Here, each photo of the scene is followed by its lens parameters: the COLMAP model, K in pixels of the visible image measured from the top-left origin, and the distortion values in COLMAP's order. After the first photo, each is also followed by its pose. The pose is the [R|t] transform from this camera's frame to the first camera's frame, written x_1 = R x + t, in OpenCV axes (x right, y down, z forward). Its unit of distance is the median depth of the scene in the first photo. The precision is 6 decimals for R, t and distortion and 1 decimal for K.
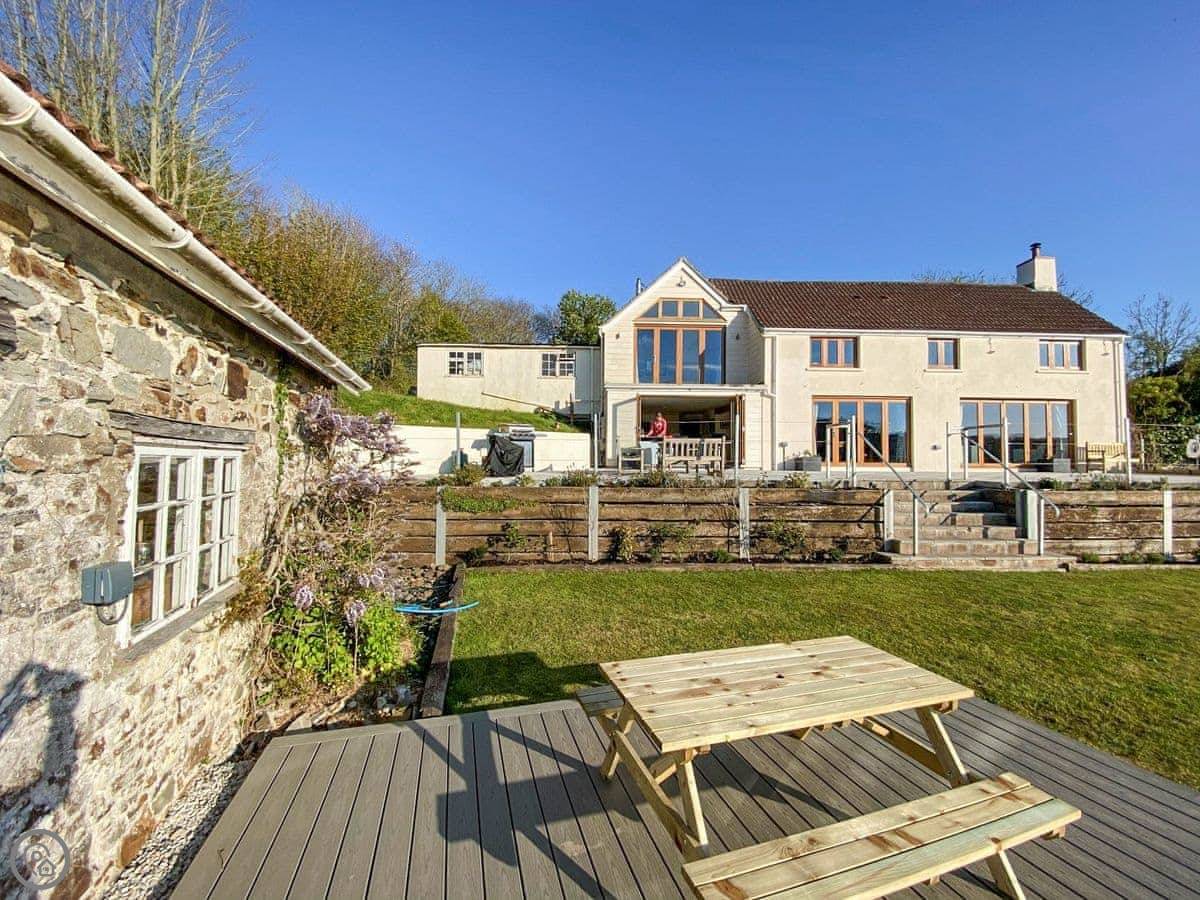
lens RADIAL K [[486.8, 0, 600.5], [0, 486.8, 446.0], [0, 0, 1]] dist [-0.000018, -0.000380]
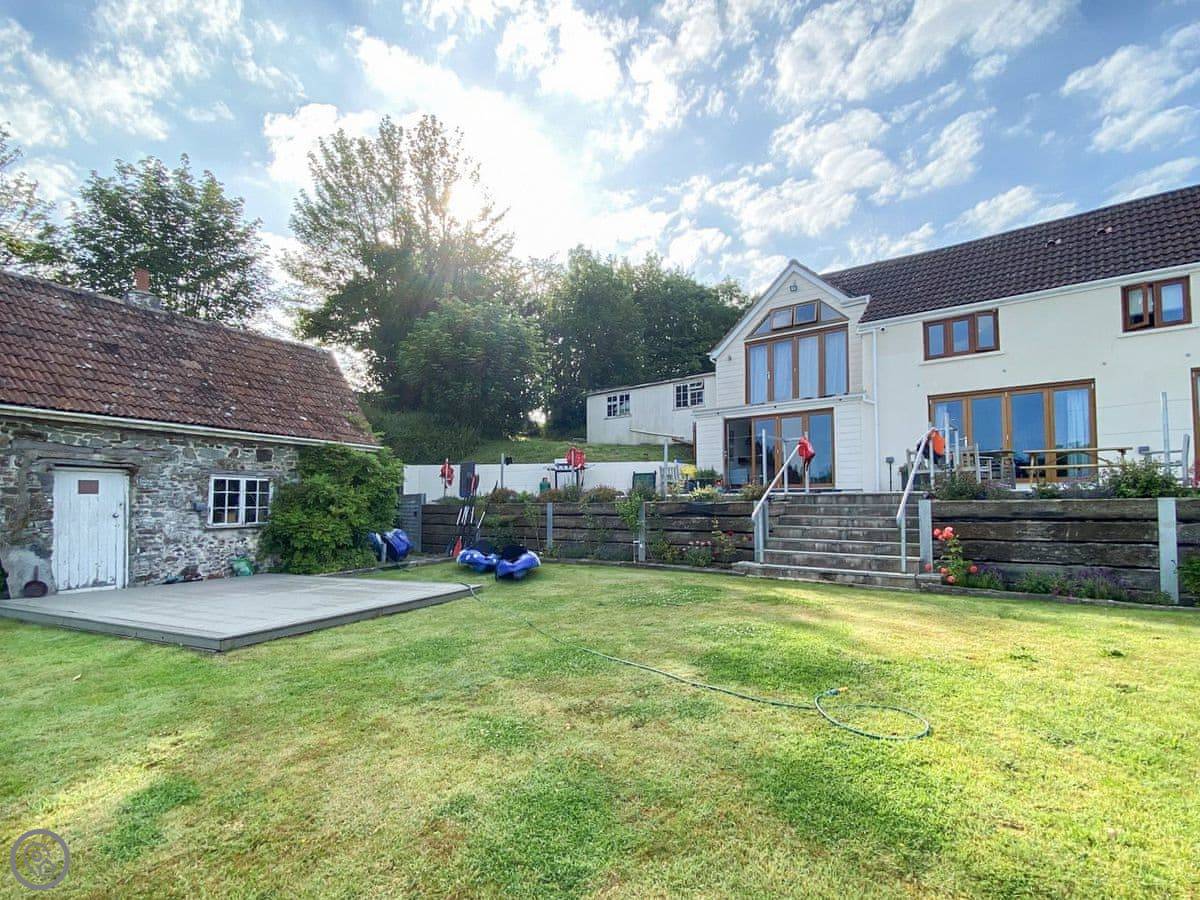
lens RADIAL K [[600.2, 0, 596.6], [0, 600.2, 454.1], [0, 0, 1]] dist [0.000147, -0.000085]
pose [[0.740381, -0.068205, -0.668718, 0.633540], [0.034850, 0.997396, -0.063143, 0.032091], [0.671283, 0.023445, 0.740830, -0.074871]]
